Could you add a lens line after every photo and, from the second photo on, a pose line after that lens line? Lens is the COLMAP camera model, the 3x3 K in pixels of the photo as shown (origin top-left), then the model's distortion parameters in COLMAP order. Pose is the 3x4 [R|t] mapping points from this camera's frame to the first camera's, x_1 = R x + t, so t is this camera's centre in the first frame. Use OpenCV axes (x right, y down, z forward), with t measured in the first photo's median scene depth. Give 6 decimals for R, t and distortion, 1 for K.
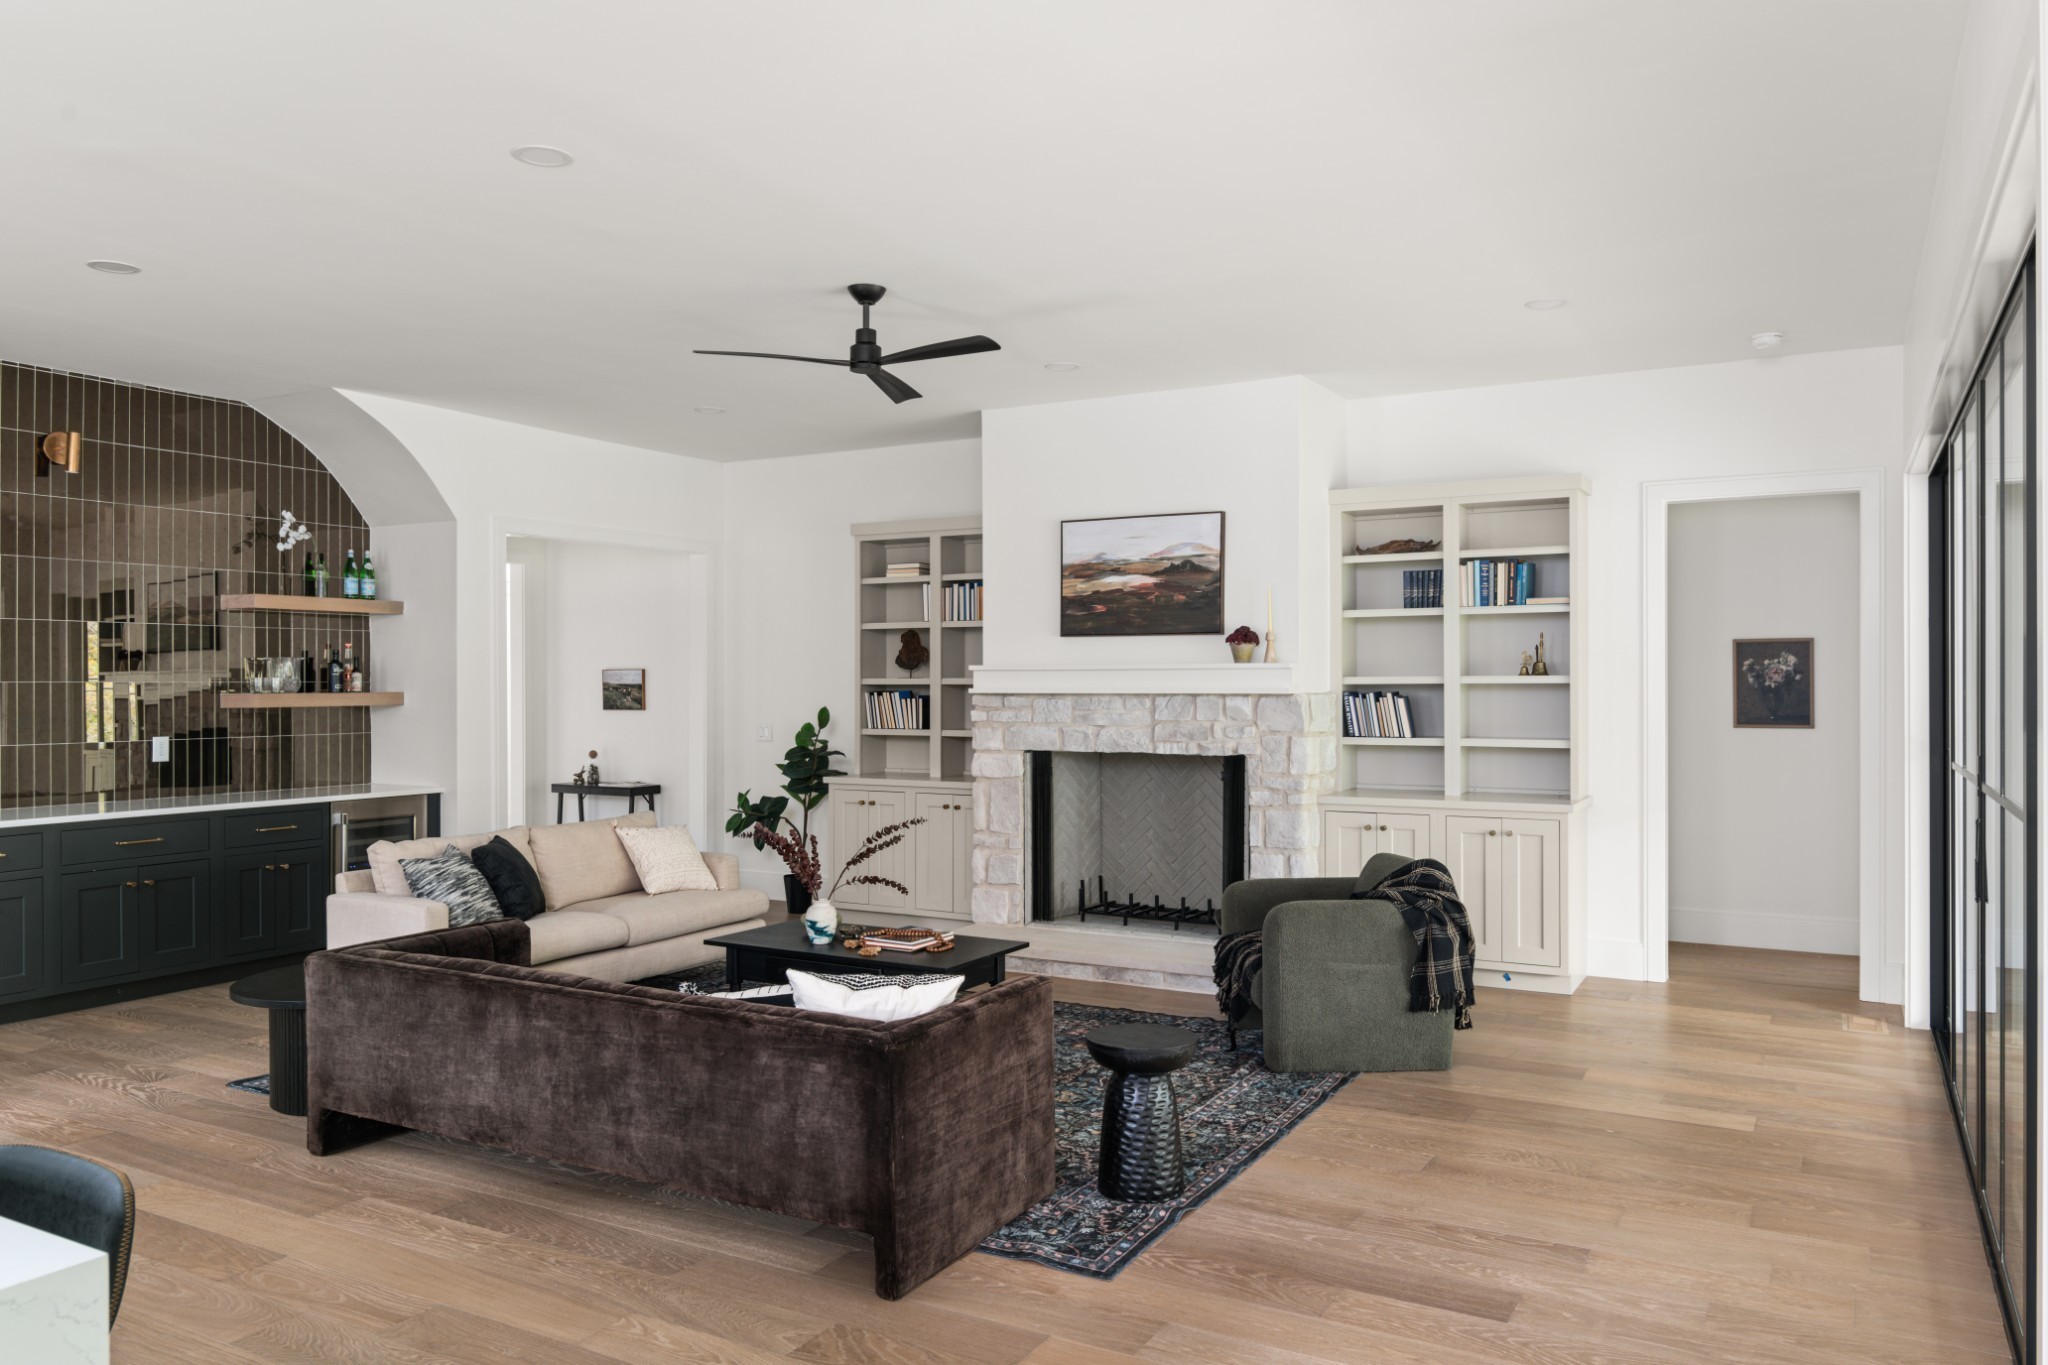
lens RADIAL K [[1429.4, 0, 1027.6], [0, 1429.4, 683.8], [0, 0, 1]] dist [0.002919, -0.002719]
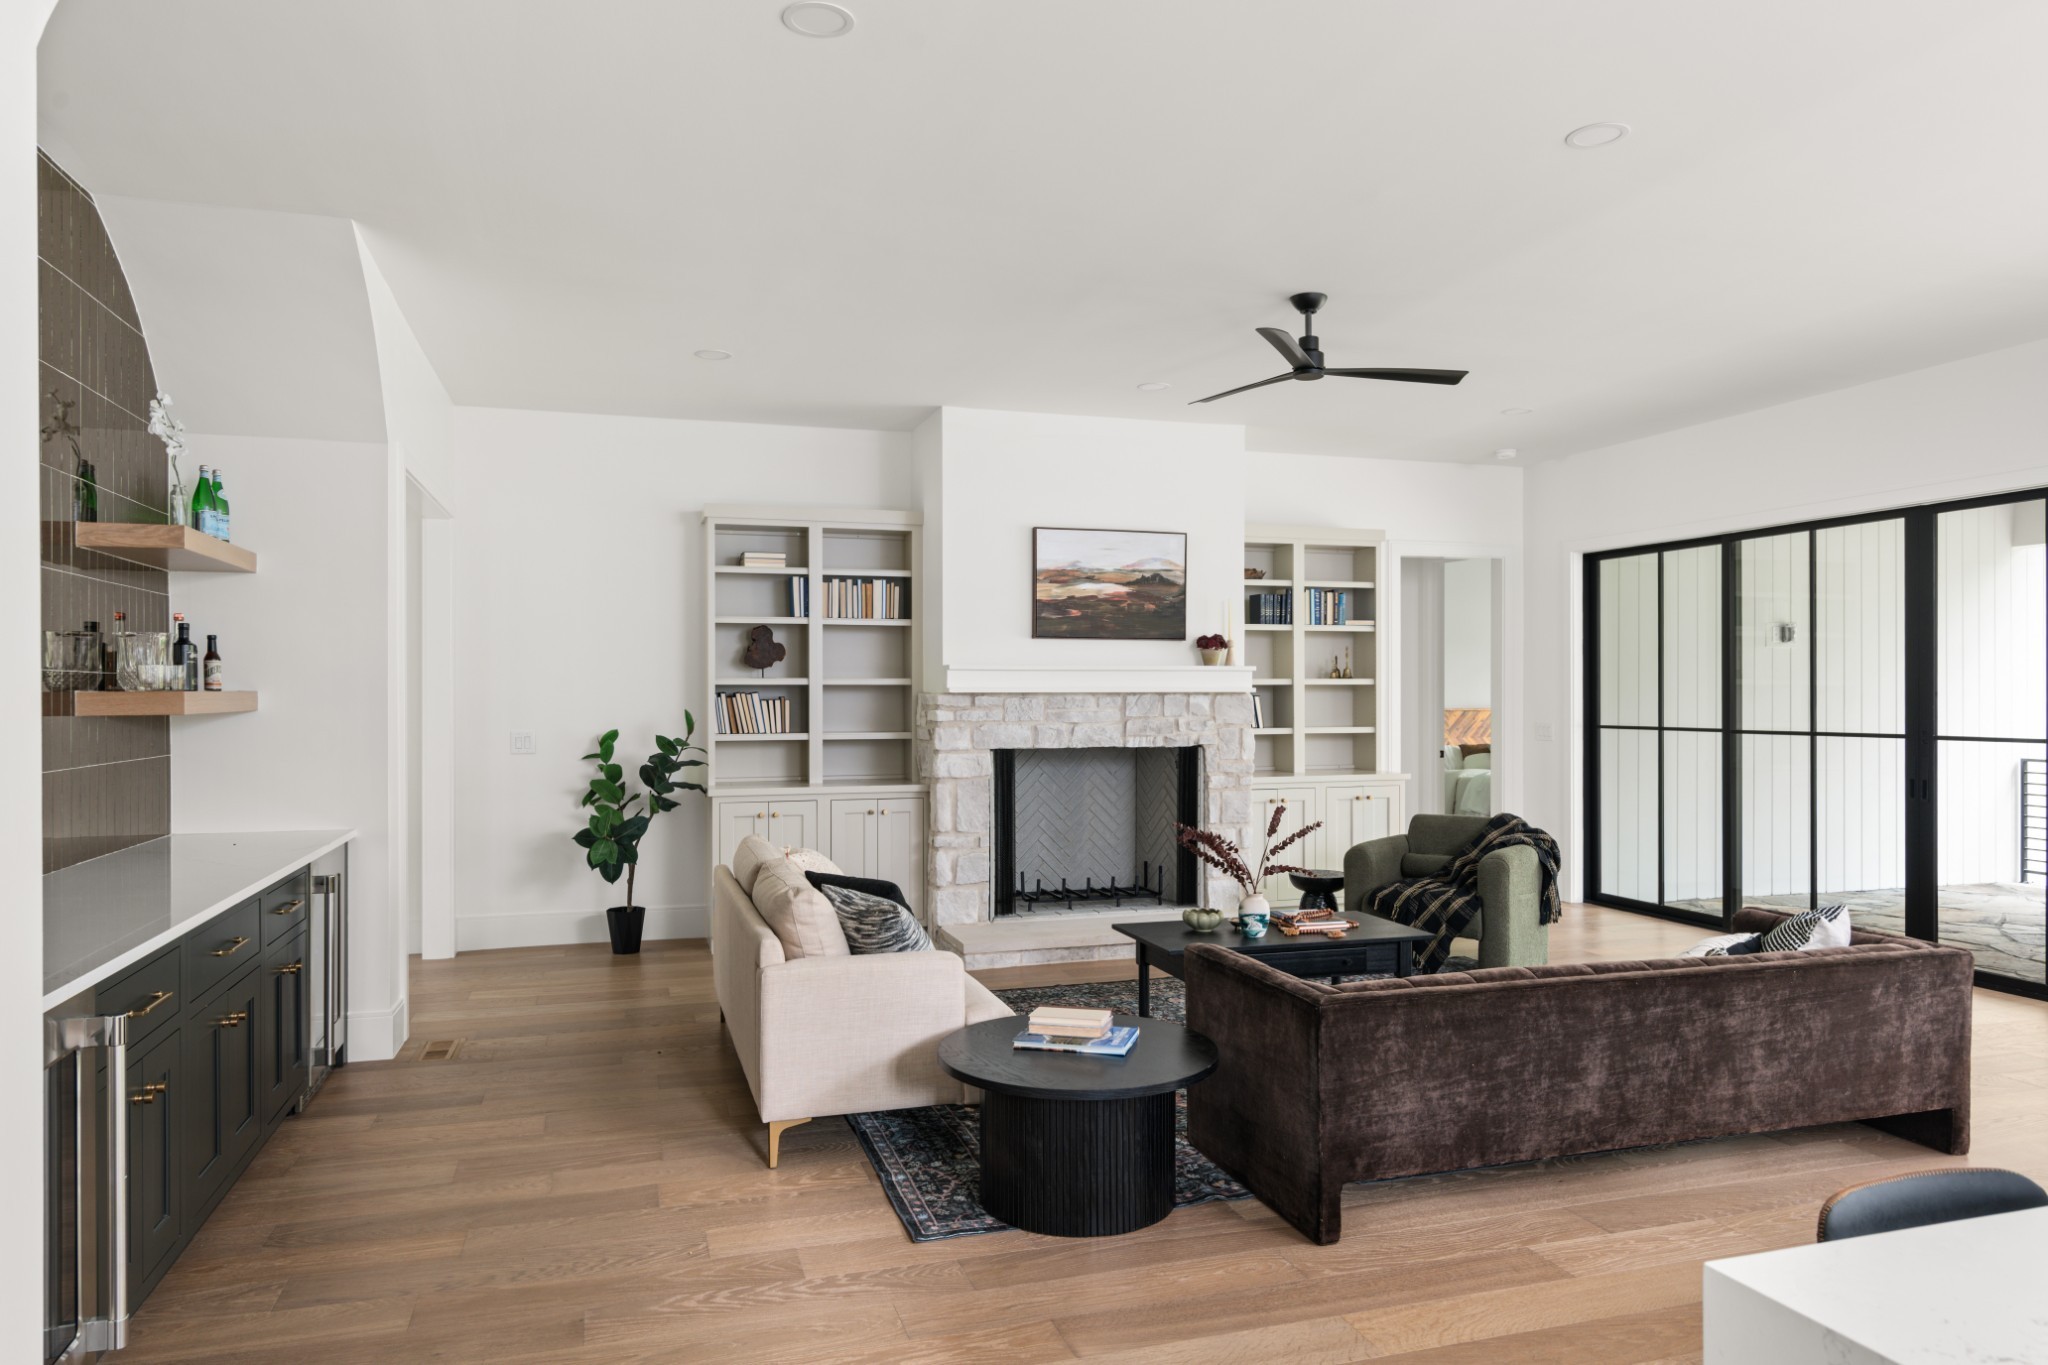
lens RADIAL K [[1303.0, 0, 1019.6], [0, 1303.0, 693.1], [0, 0, 1]] dist [0.000844, -0.000959]
pose [[0.692275, 0.000687, 0.721634, -0.723242], [0.001012, 0.999998, -0.001923, 0.009539], [-0.721633, 0.002061, 0.692272, 0.381608]]
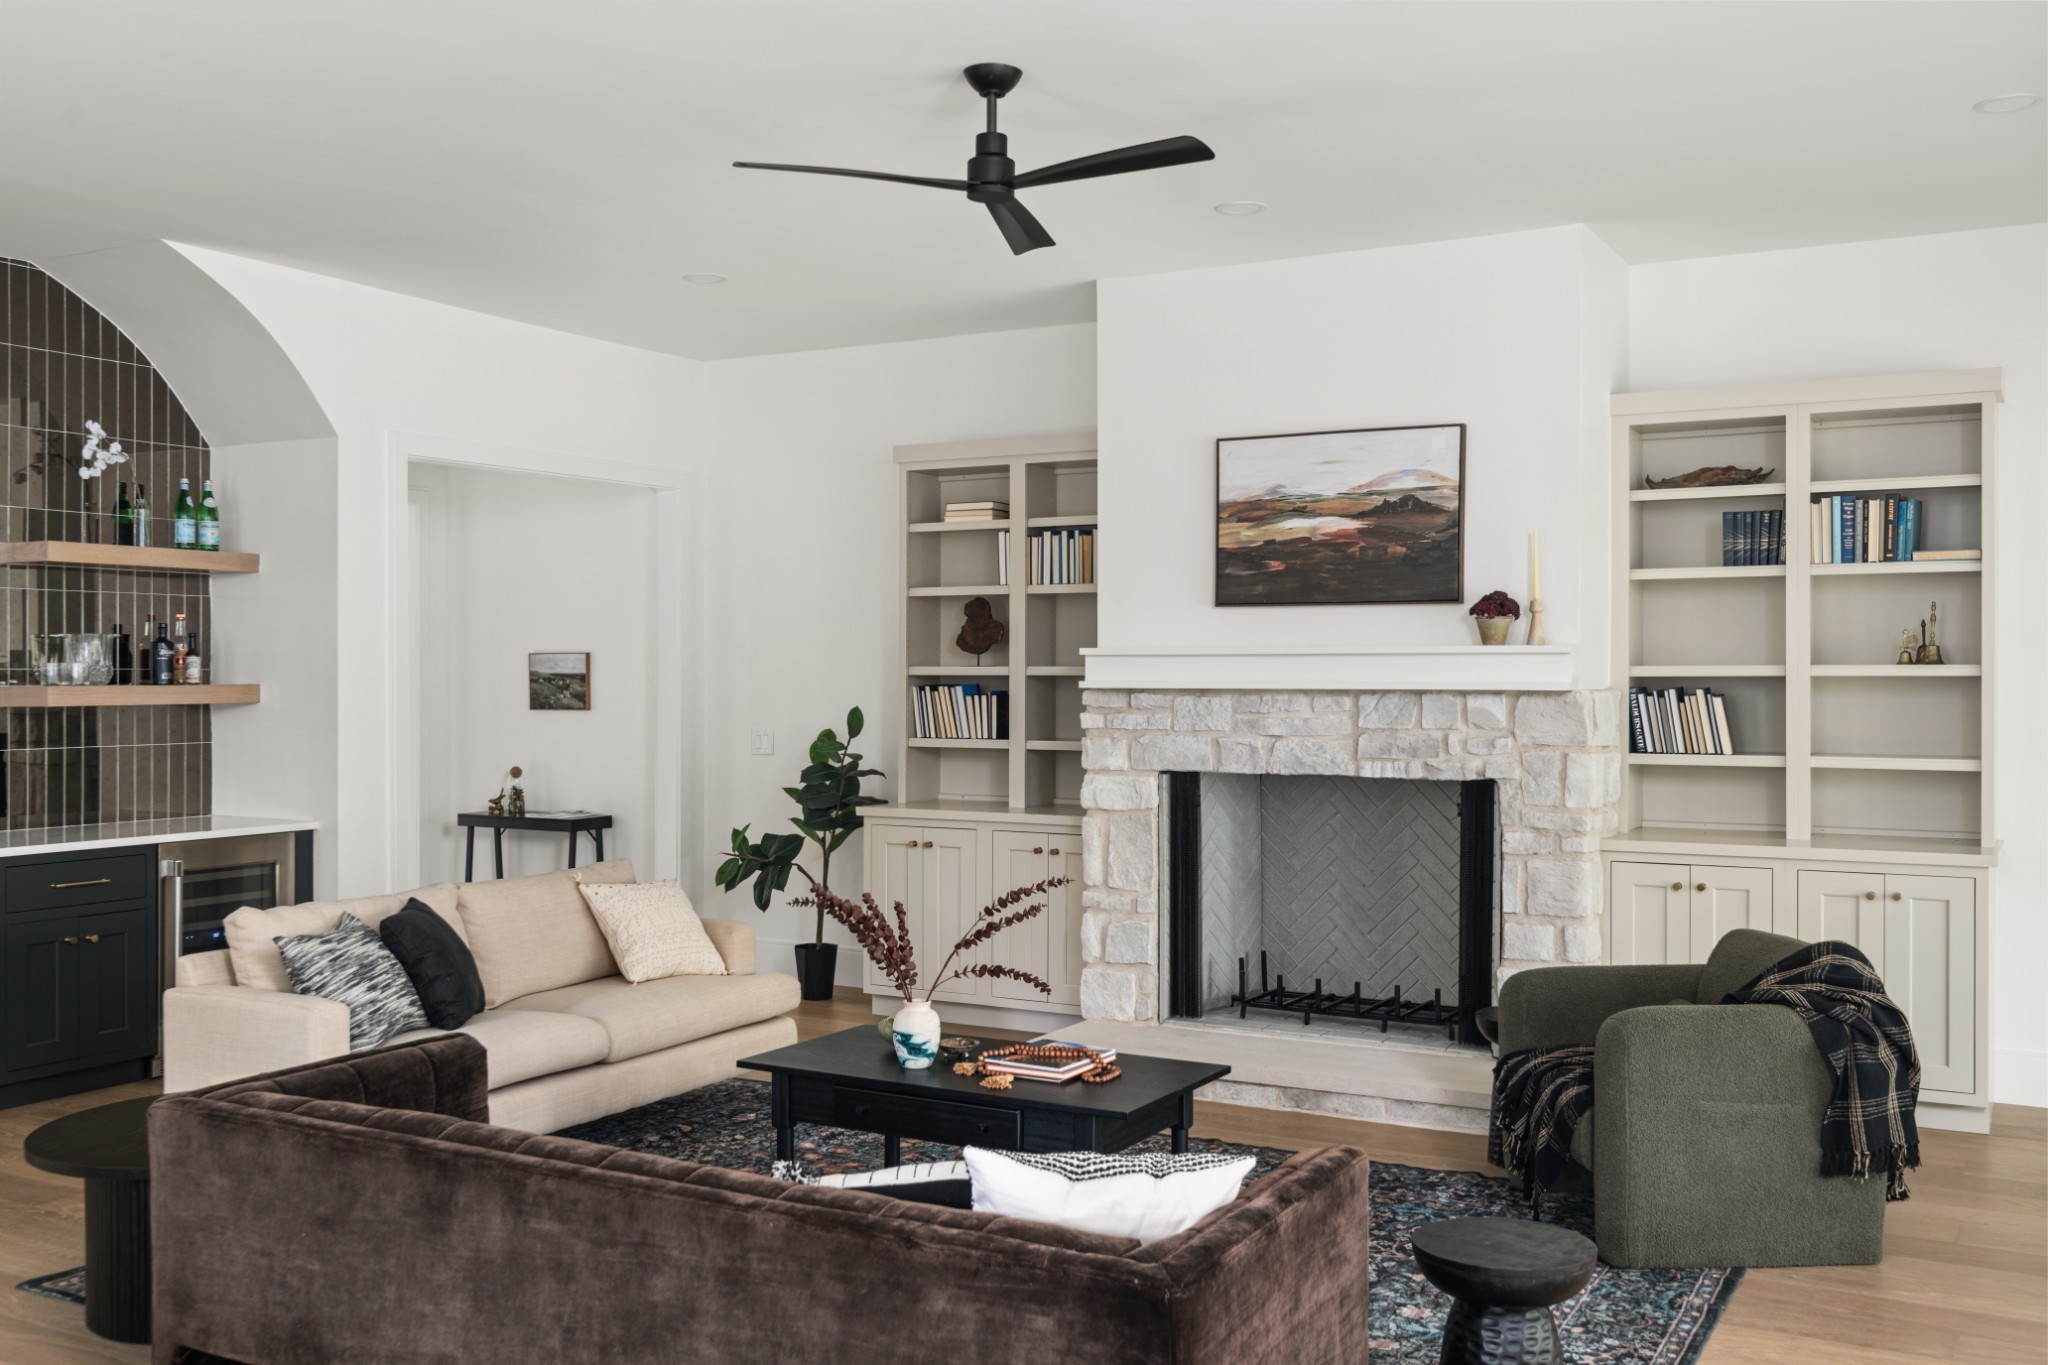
lens RADIAL K [[1854.1, 0, 1028.4], [0, 1854.1, 681.2], [0, 0, 1]] dist [0.003589, -0.001050]
pose [[0.999995, 0.002702, 0.001659, -0.074437], [-0.002708, 0.999990, 0.003447, 0.000239], [-0.001649, -0.003452, 0.999993, 0.113382]]
